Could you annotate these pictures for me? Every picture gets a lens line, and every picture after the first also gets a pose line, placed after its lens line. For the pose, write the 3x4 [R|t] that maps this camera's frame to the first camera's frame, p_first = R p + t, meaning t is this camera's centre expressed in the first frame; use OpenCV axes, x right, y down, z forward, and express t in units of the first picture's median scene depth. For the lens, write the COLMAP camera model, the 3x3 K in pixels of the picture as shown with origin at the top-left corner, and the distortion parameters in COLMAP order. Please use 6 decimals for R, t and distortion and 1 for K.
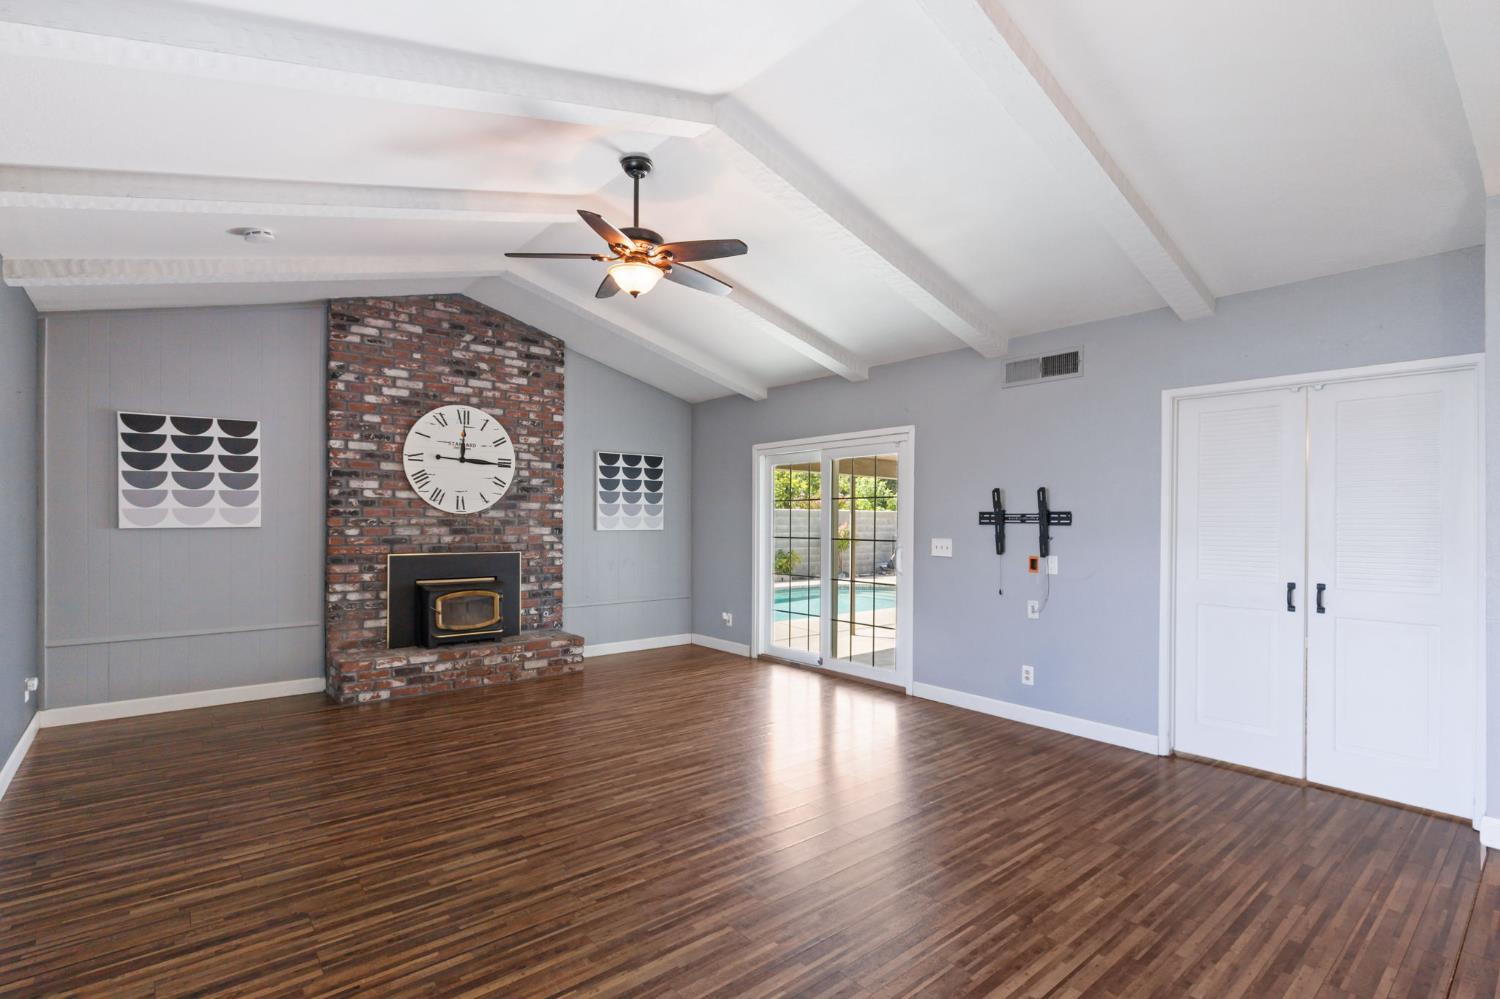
lens RADIAL K [[707.3, 0, 750.1], [0, 707.3, 518.9], [0, 0, 1]] dist [-0.000351, -0.000657]
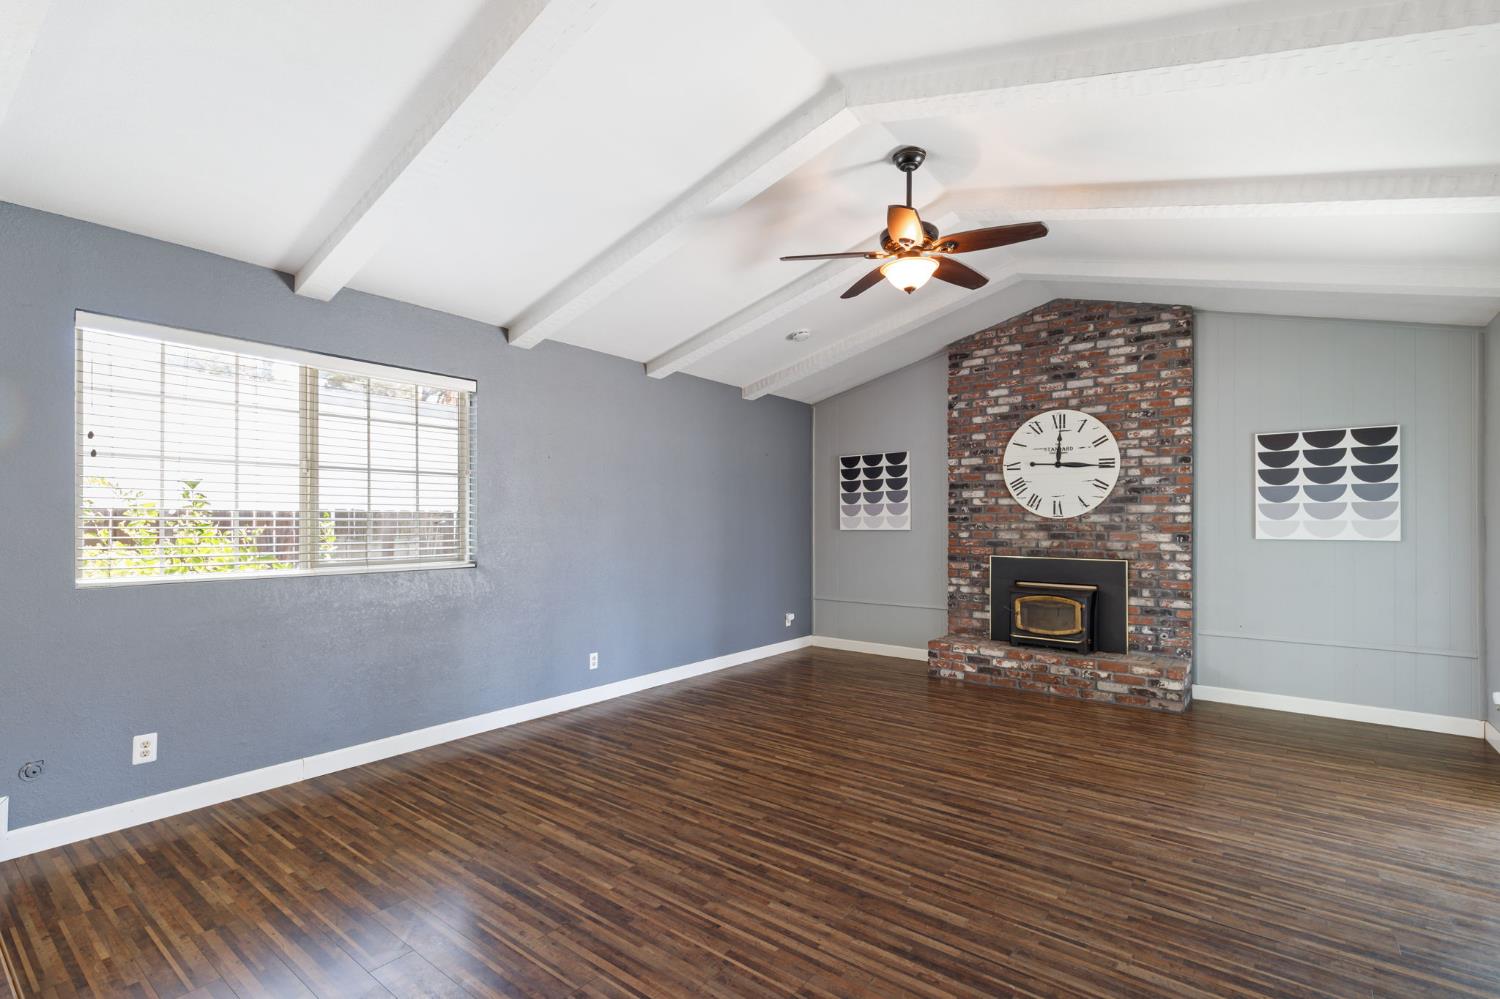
lens RADIAL K [[687.3, 0, 748.5], [0, 687.3, 516.8], [0, 0, 1]] dist [0.006346, 0.000258]
pose [[0.206620, -0.013231, -0.978332, 0.471635], [-0.002266, 0.999899, -0.014001, 0.004903], [0.978419, 0.005110, 0.206570, 0.391731]]
